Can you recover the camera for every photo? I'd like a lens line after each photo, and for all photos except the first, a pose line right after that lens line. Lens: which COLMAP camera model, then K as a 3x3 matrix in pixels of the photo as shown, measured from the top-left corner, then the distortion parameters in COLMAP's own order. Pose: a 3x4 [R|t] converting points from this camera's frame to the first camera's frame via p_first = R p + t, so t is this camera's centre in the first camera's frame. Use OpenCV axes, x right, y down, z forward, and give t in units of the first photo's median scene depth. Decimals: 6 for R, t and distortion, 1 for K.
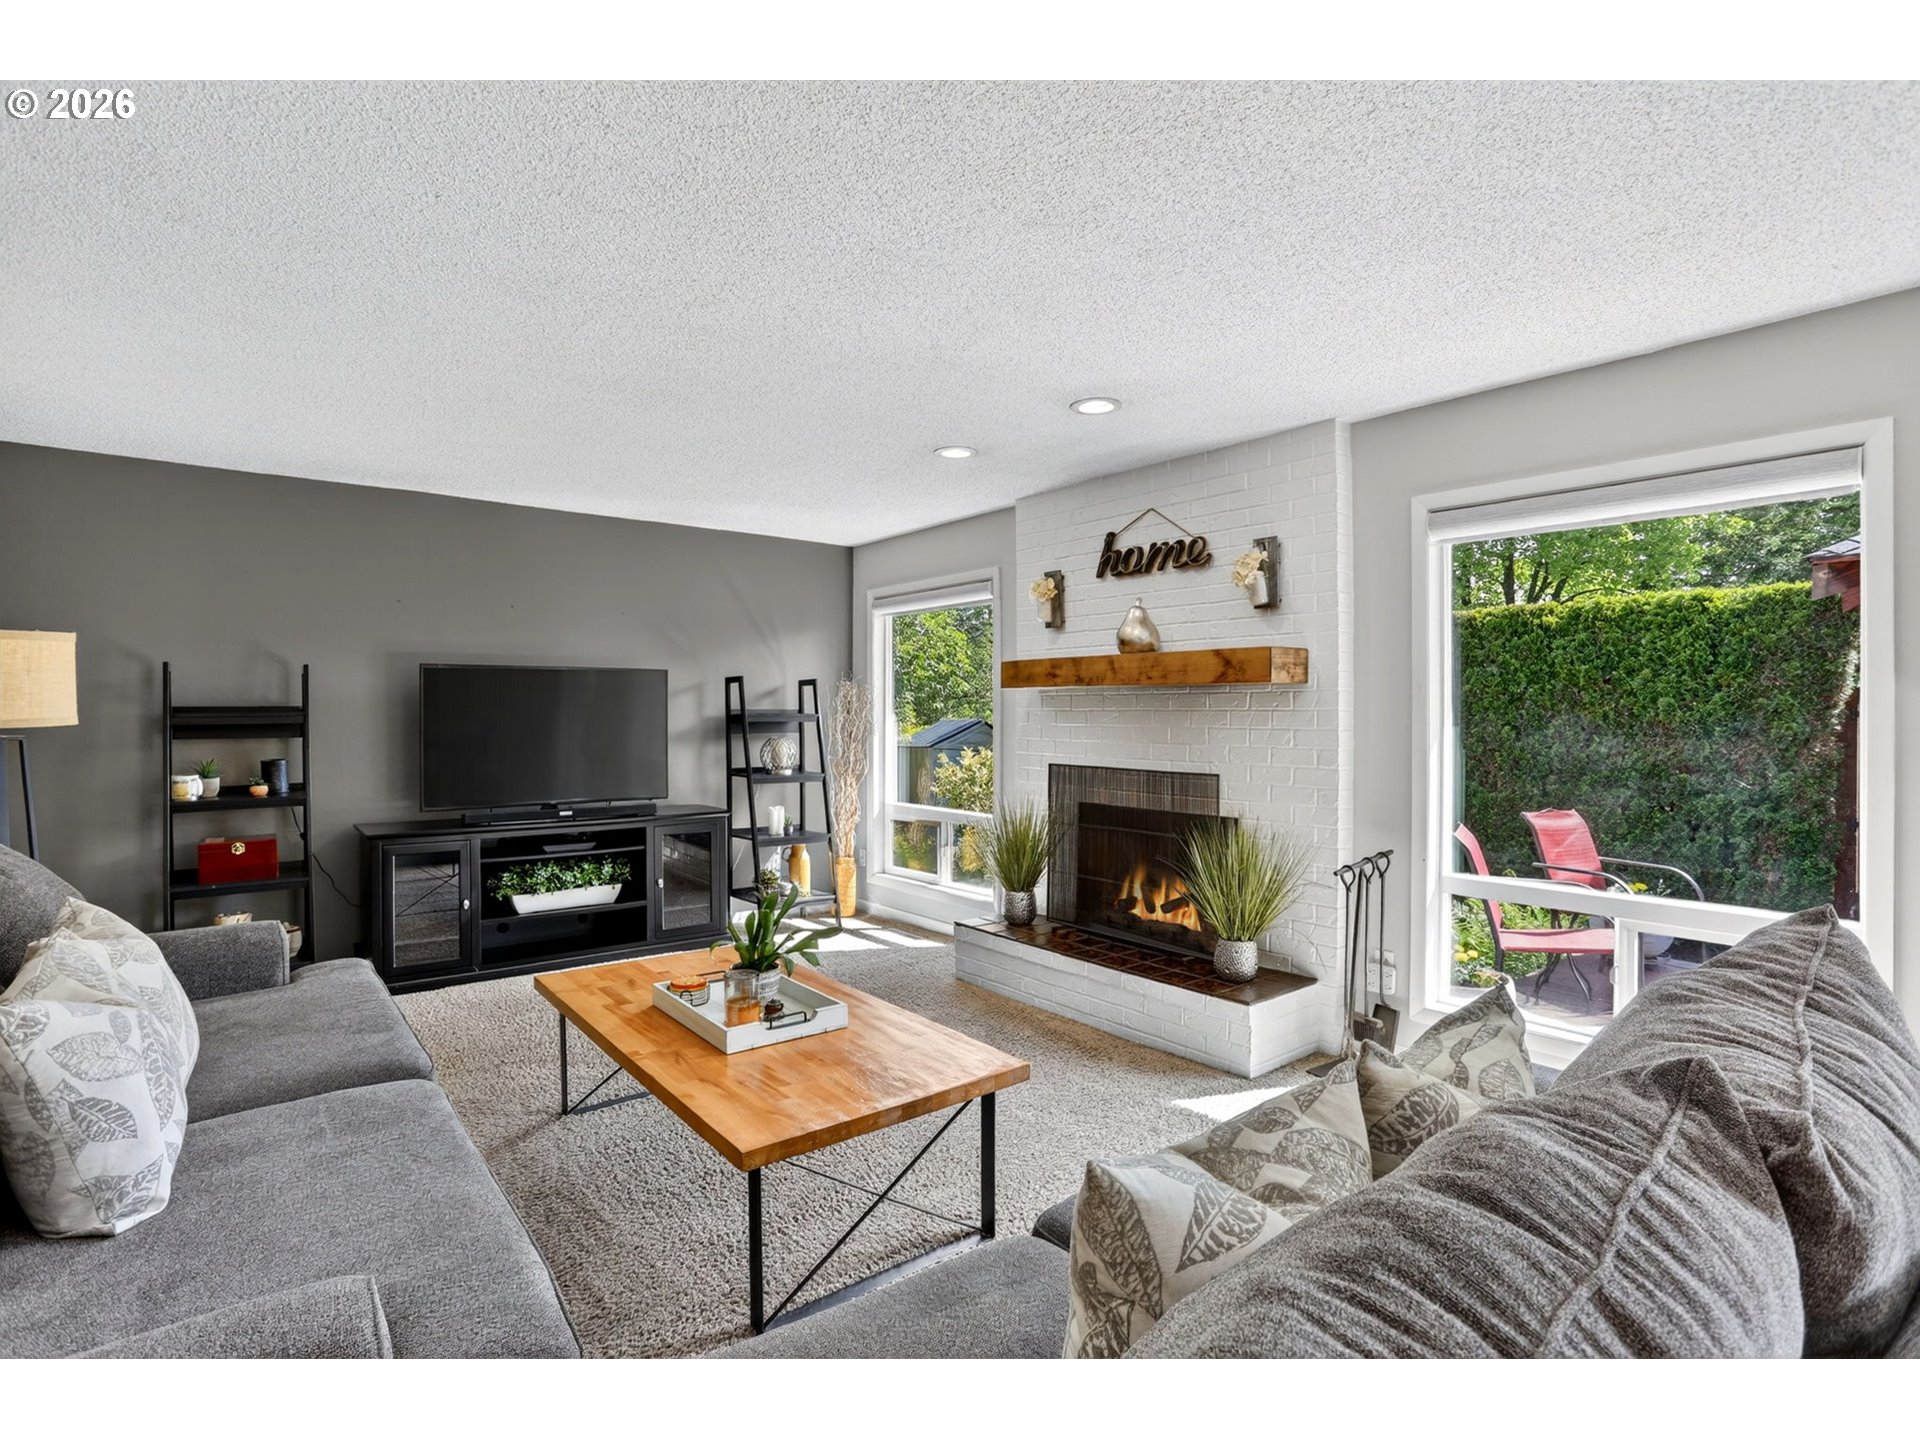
lens RADIAL K [[957.6, 0, 967.0], [0, 957.6, 718.4], [0, 0, 1]] dist [-0.042603, 0.001707]
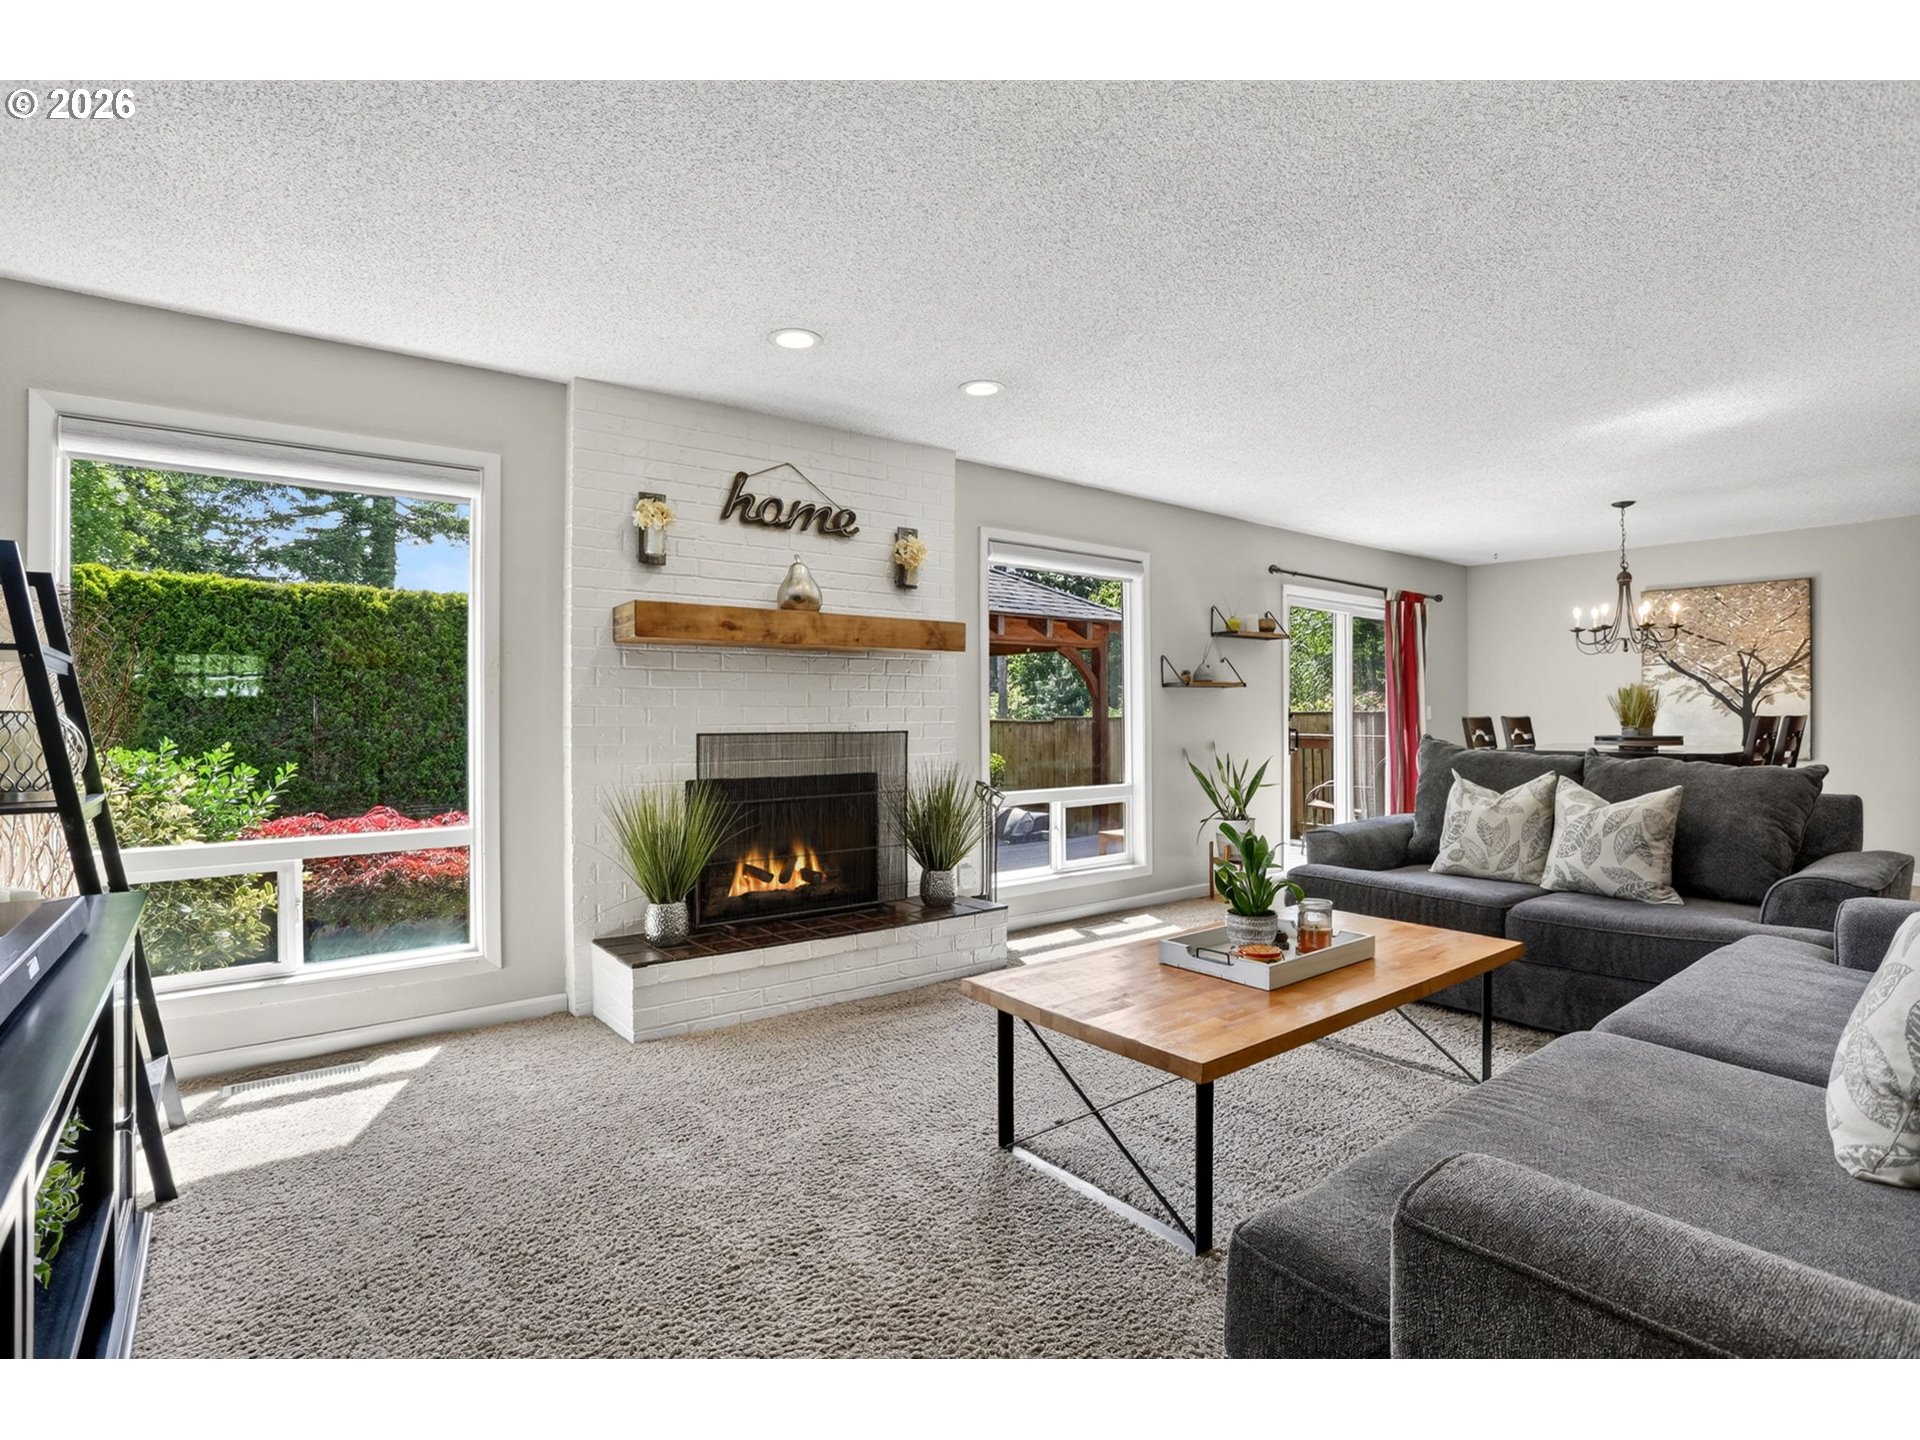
lens RADIAL K [[941.8, 0, 957.2], [0, 941.8, 713.3], [0, 0, 1]] dist [-0.070956, 0.028446]
pose [[0.023066, -0.000472, 0.999734, -0.716215], [0.010798, 0.999942, 0.000223, 0.032498], [-0.999676, 0.010790, 0.023069, 0.776420]]
